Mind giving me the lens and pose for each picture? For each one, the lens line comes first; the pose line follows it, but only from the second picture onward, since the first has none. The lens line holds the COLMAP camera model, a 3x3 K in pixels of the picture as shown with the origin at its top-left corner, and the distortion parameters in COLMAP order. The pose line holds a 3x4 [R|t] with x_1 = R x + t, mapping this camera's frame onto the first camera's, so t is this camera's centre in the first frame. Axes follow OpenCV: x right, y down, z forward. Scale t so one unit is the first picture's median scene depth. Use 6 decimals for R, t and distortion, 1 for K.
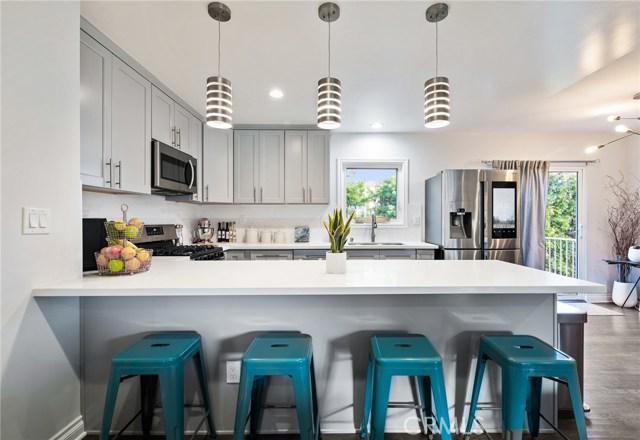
lens RADIAL K [[283.3, 0, 331.7], [0, 283.3, 220.8], [0, 0, 1]] dist [0.000058, 0.000068]
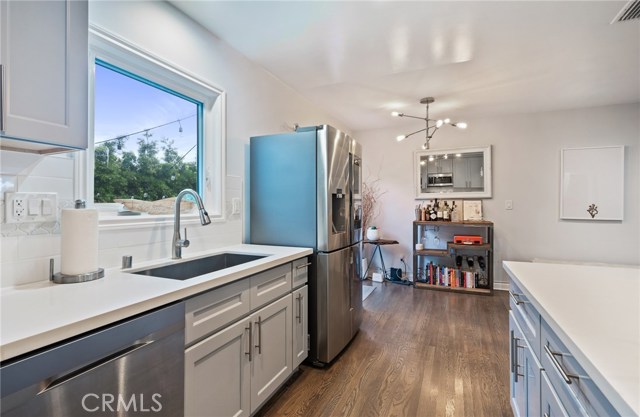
lens RADIAL K [[307.2, 0, 307.6], [0, 307.2, 205.4], [0, 0, 1]] dist [-0.014289, -0.000060]
pose [[0.428804, -0.002579, 0.903394, -0.217784], [0.005561, 0.999985, 0.000215, -0.003999], [-0.903381, 0.004931, 0.428811, 0.728579]]
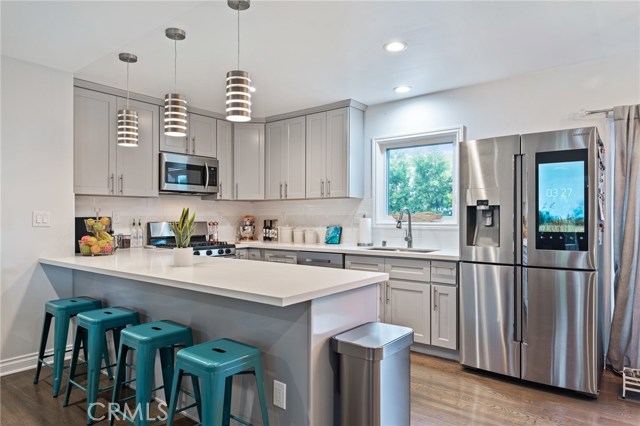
lens RADIAL K [[405.9, 0, 320.0], [0, 405.9, 213.0], [0, 0, 1]] dist [0.002208, 0.000566]
pose [[0.782270, -0.007418, -0.622896, 0.711037], [0.000693, 0.999939, -0.011038, -0.003006], [0.622939, 0.008203, 0.782227, 0.047290]]
